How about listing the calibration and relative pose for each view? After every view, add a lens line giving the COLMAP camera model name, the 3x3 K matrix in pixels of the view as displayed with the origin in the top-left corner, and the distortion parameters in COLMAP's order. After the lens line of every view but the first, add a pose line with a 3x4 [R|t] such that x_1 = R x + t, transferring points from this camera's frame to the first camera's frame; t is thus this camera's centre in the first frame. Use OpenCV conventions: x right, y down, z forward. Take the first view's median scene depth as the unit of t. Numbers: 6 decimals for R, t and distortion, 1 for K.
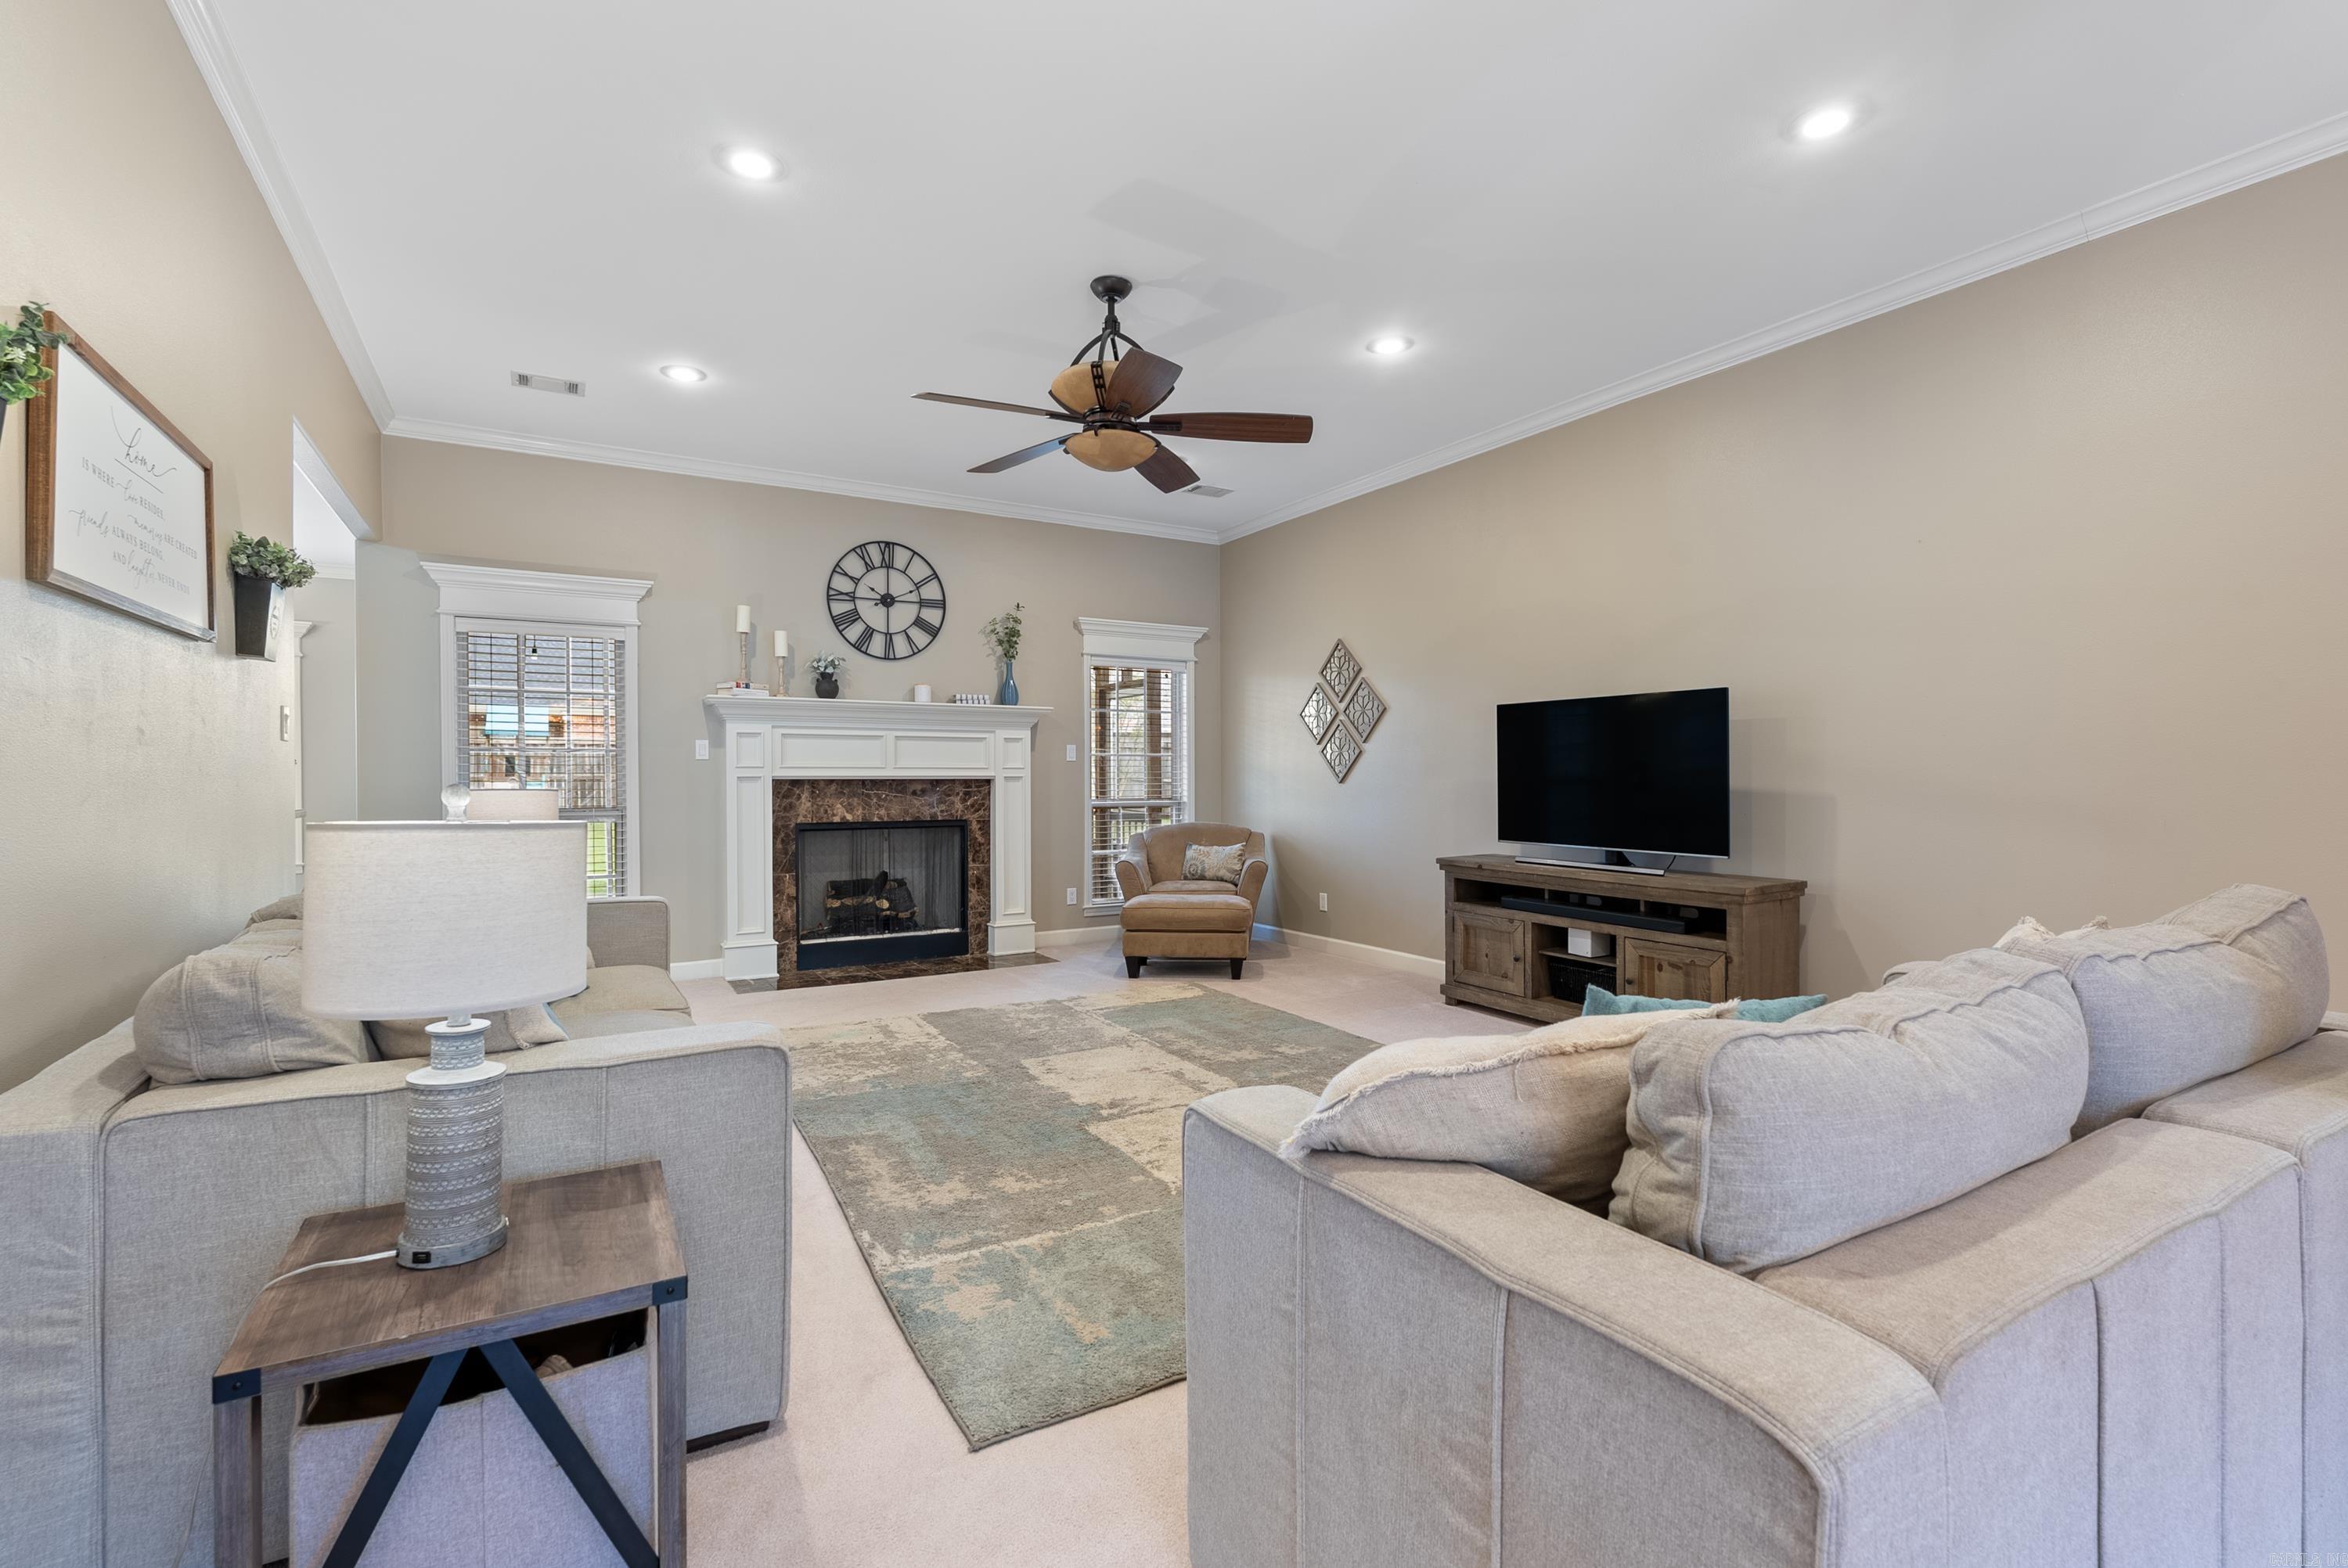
lens RADIAL K [[1037.5, 0, 1181.2], [0, 1037.5, 772.4], [0, 0, 1]] dist [-0.004911, -0.000175]
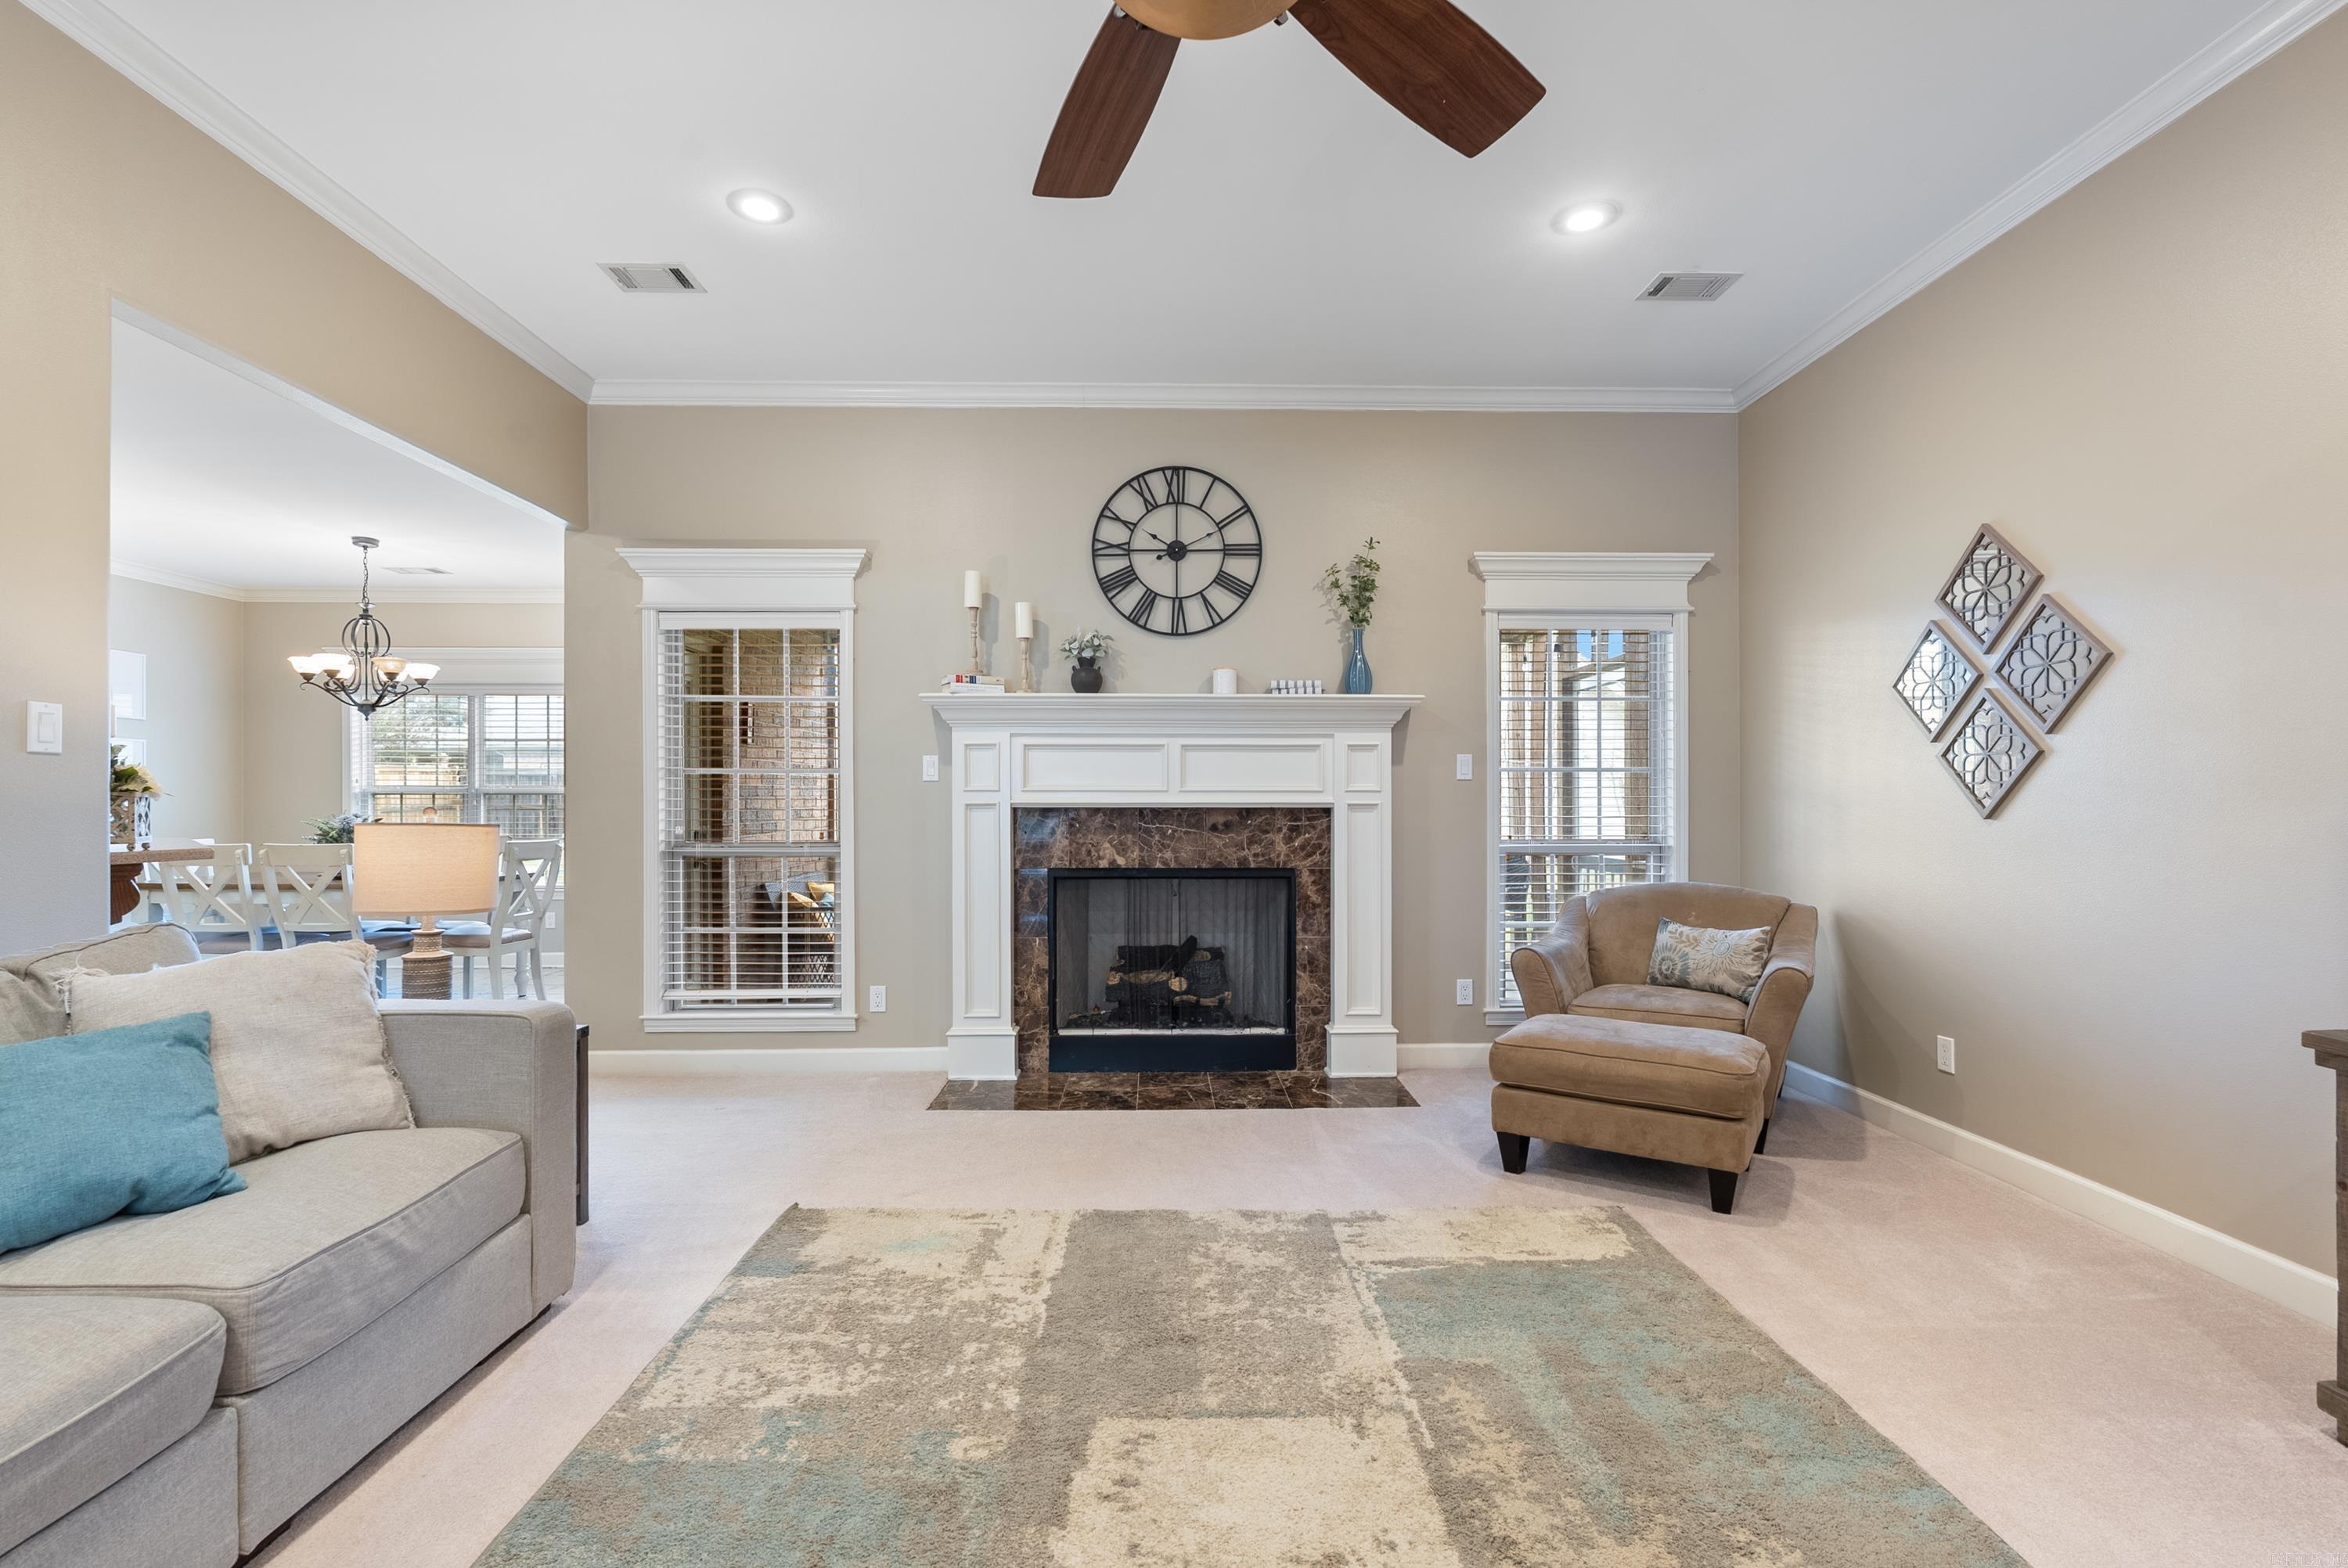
lens RADIAL K [[1045.5, 0, 1185.5], [0, 1045.5, 800.6], [0, 0, 1]] dist [-0.002783, -0.000083]
pose [[0.869753, 0.000186, -0.493486, 0.069414], [0.000660, 0.999999, 0.001541, 0.000812], [0.493486, -0.001666, 0.869752, 0.397689]]
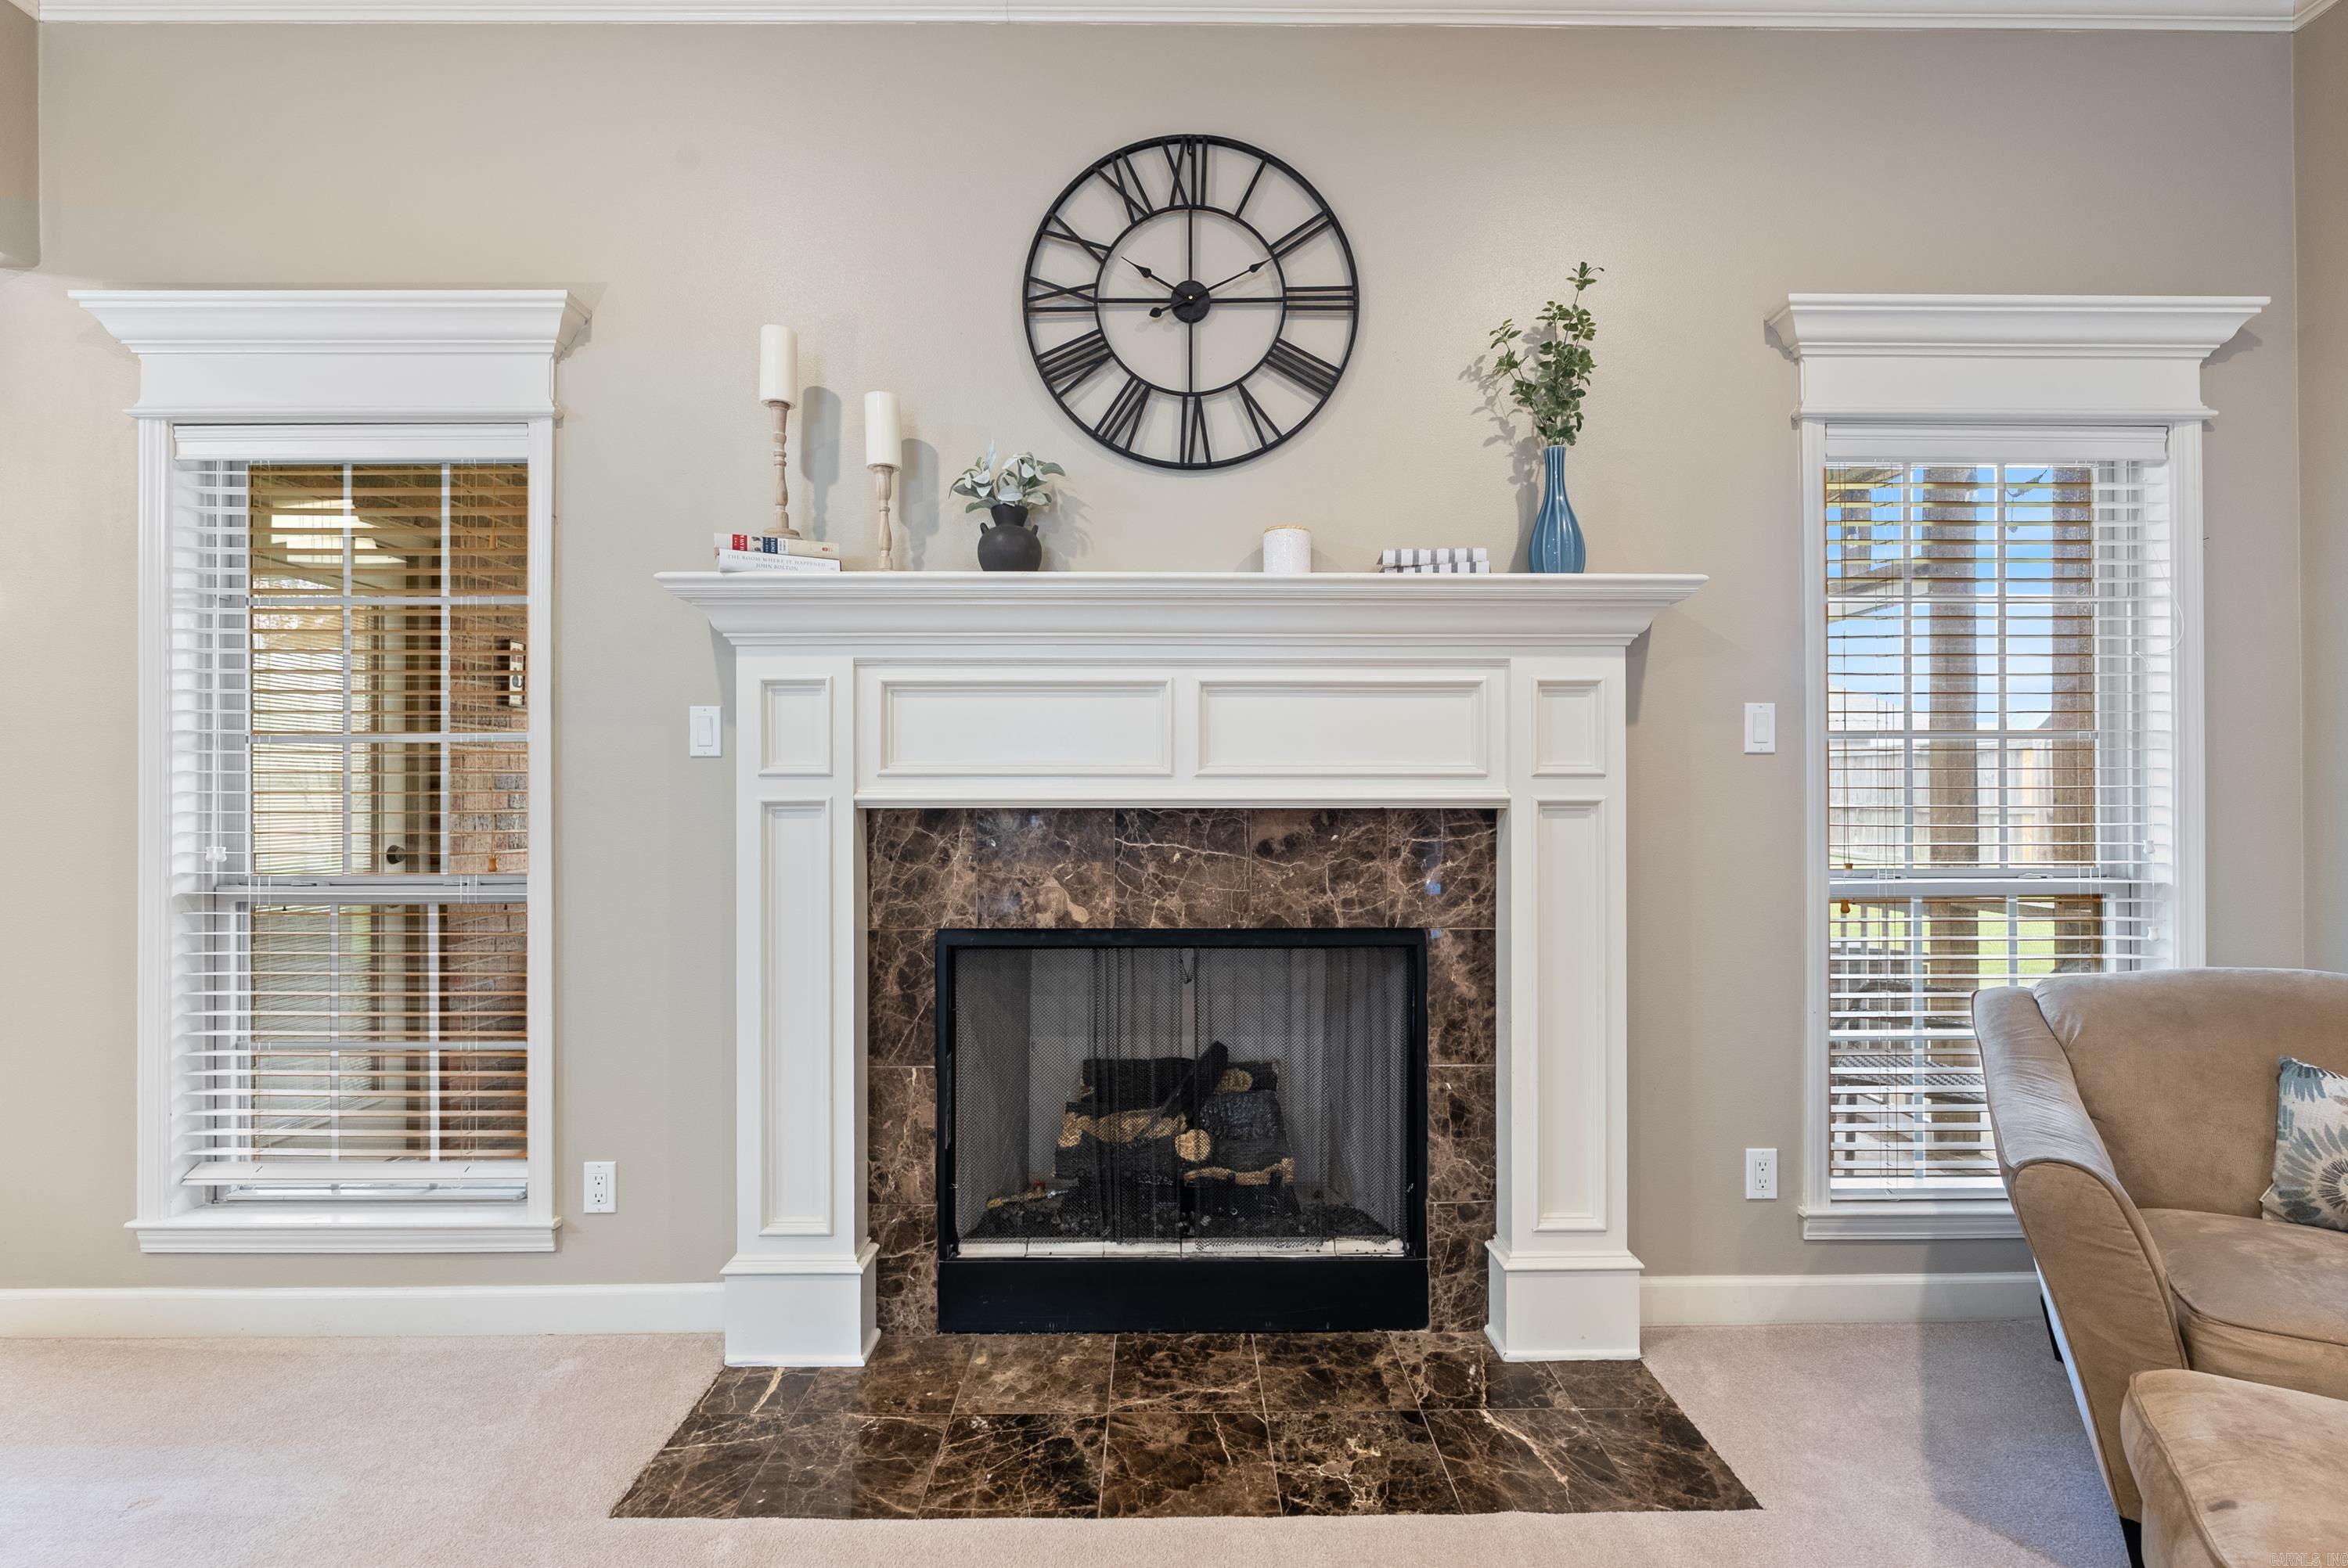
lens RADIAL K [[1026.1, 0, 1175.1], [0, 1026.1, 791.3], [0, 0, 1]] dist [-0.005317, -0.000030]
pose [[0.859563, -0.000075, -0.511030, -0.110967], [0.001039, 0.999998, 0.001600, 0.000140], [0.511029, -0.001906, 0.859562, 0.707215]]
